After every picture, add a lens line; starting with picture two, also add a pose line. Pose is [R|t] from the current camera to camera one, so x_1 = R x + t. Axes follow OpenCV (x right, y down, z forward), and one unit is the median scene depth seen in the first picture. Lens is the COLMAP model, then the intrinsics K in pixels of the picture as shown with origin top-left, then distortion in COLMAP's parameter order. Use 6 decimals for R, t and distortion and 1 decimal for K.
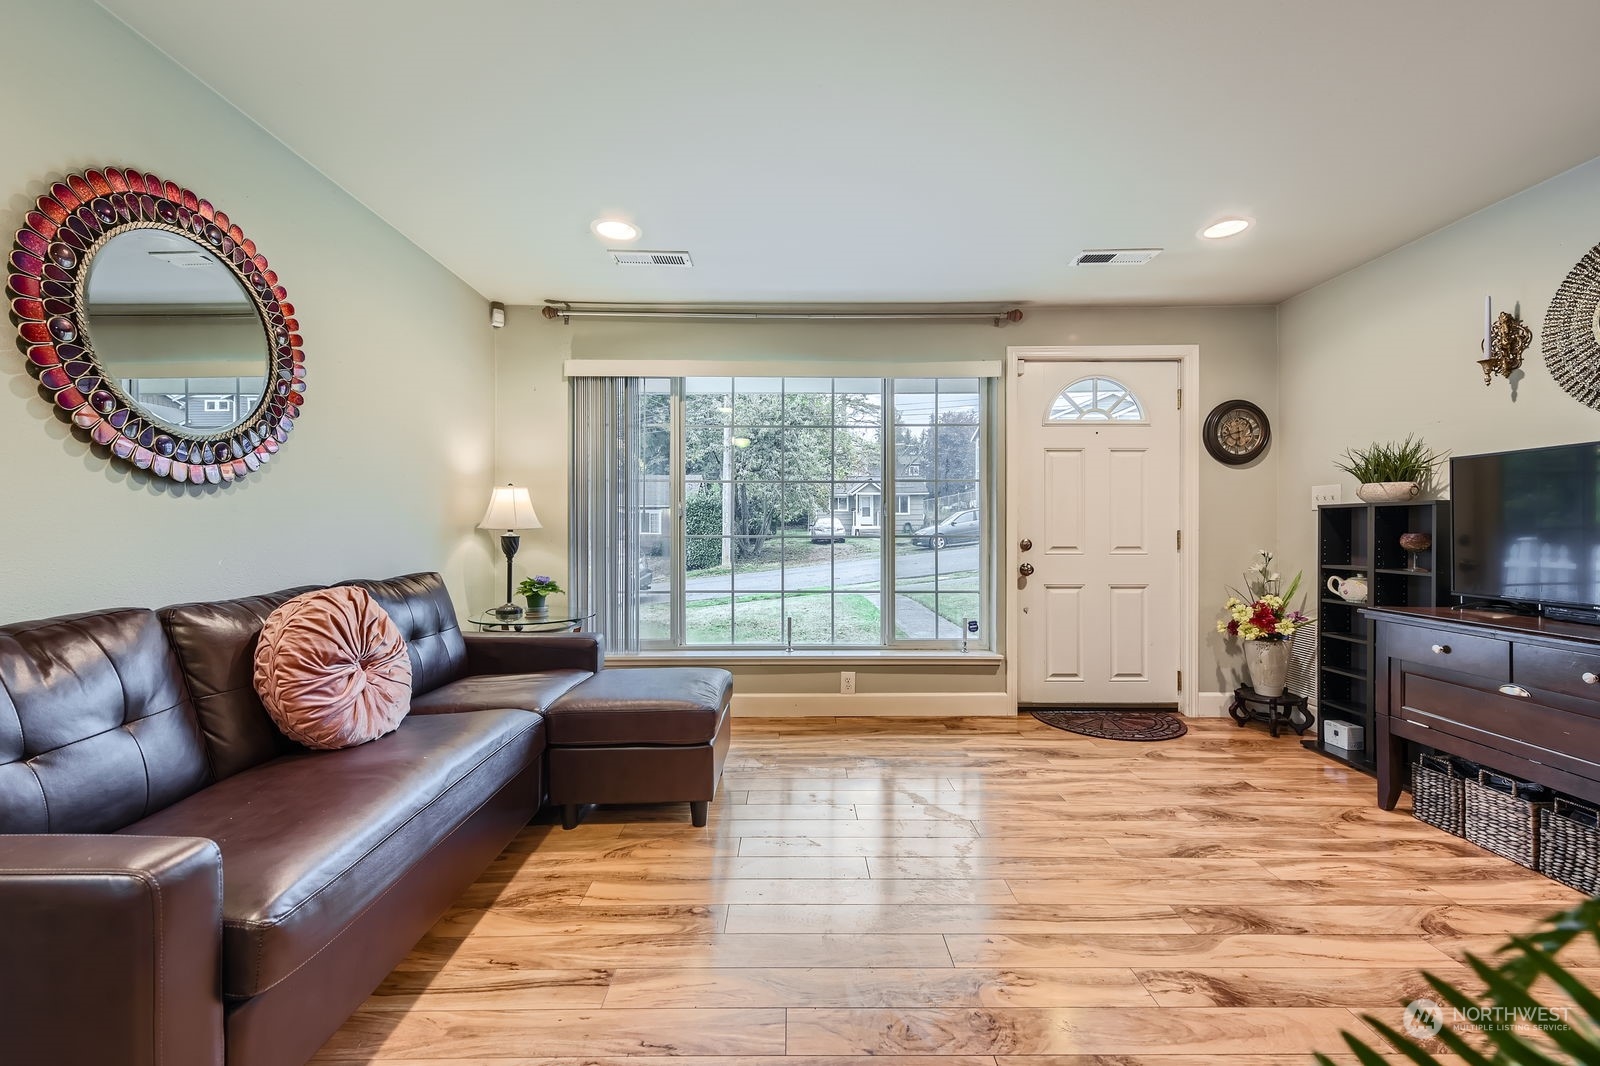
lens RADIAL K [[632.6, 0, 794.1], [0, 632.6, 526.5], [0, 0, 1]] dist [0.014850, -0.003938]
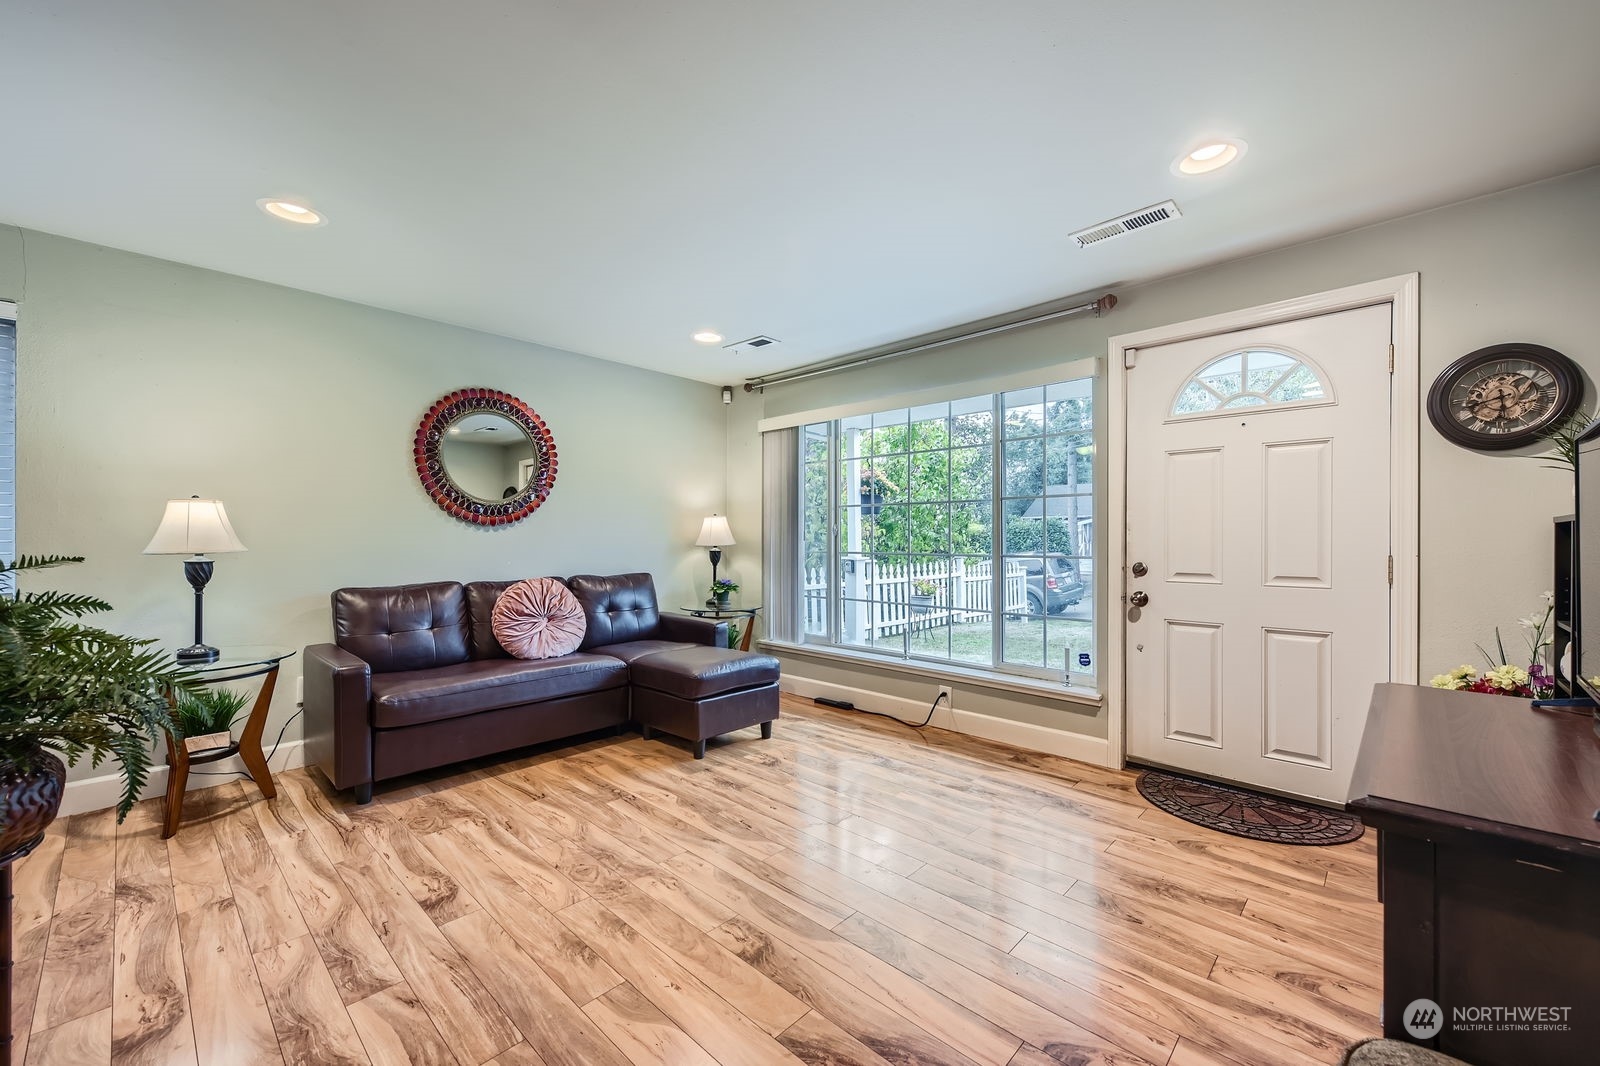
lens RADIAL K [[632.6, 0, 800.7], [0, 632.6, 538.4], [0, 0, 1]] dist [0.014850, -0.003938]
pose [[0.722476, 0.001039, -0.691396, 0.762590], [0.000503, 0.999998, 0.002029, -0.016945], [0.691396, -0.001814, 0.722474, 0.106177]]
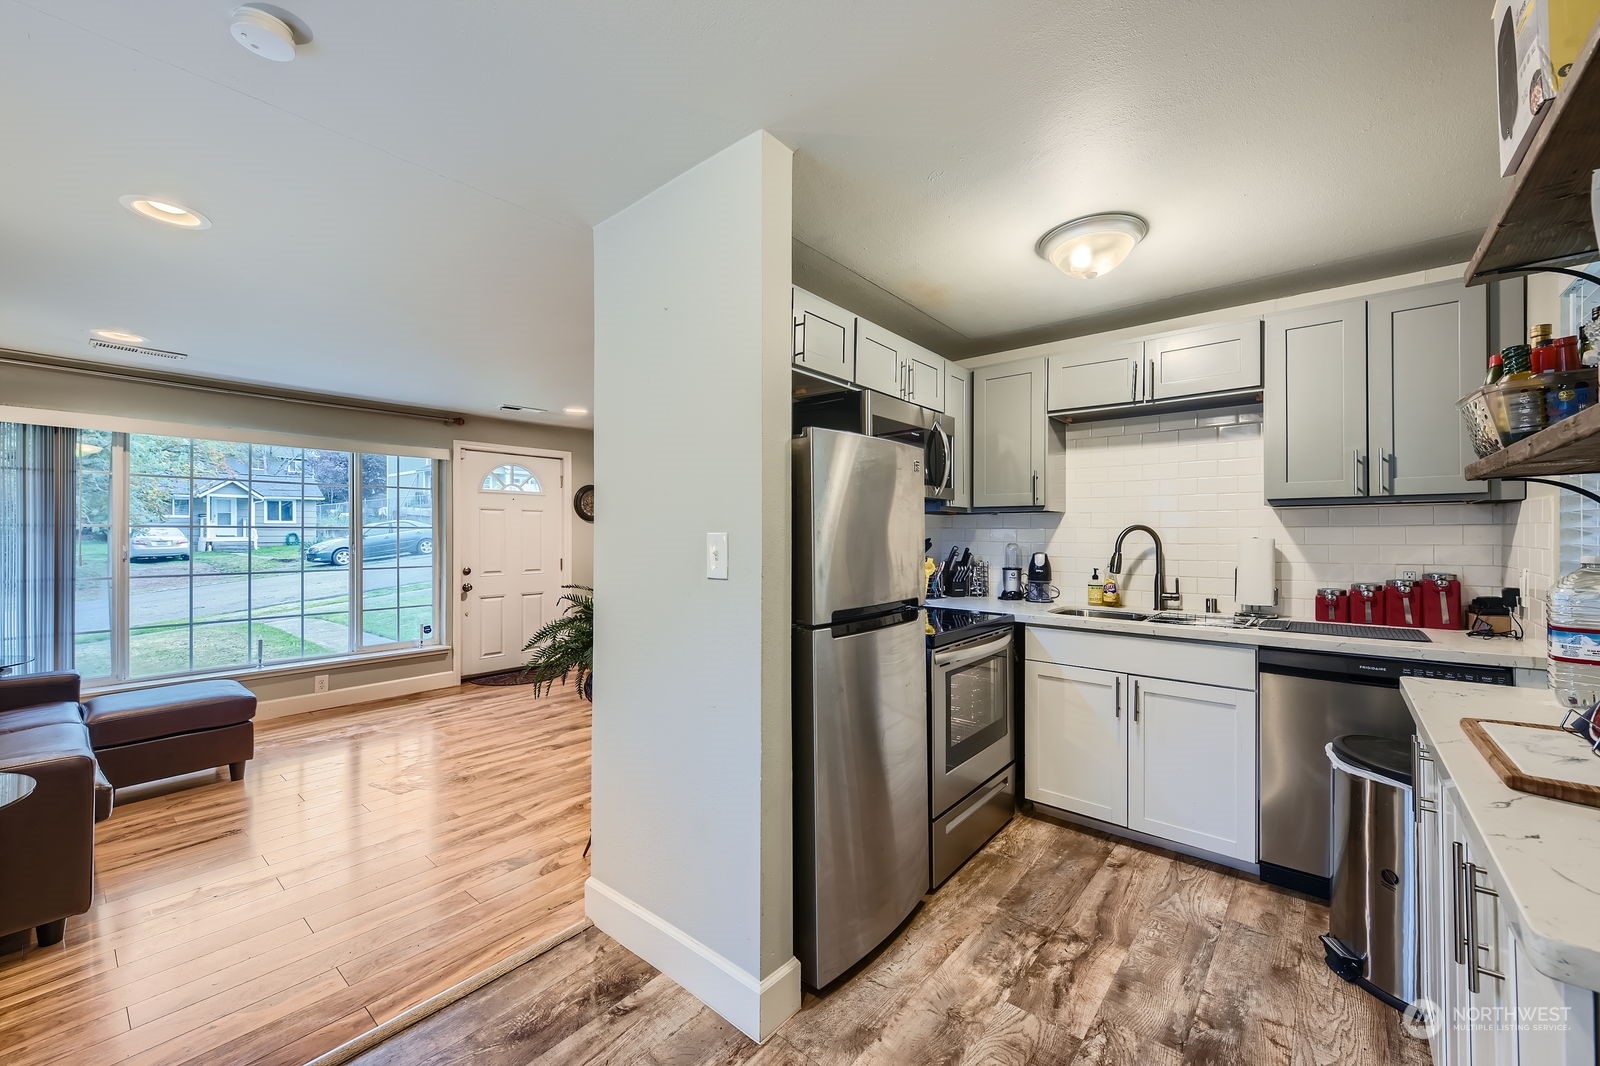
lens RADIAL K [[632.6, 0, 803.2], [0, 632.6, 533.1], [0, 0, 1]] dist [0.014850, -0.003938]
pose [[0.648353, 0.000643, 0.761340, -0.328312], [0.000245, 0.999999, -0.001053, -0.073726], [-0.761340, 0.000869, 0.648352, -0.729978]]
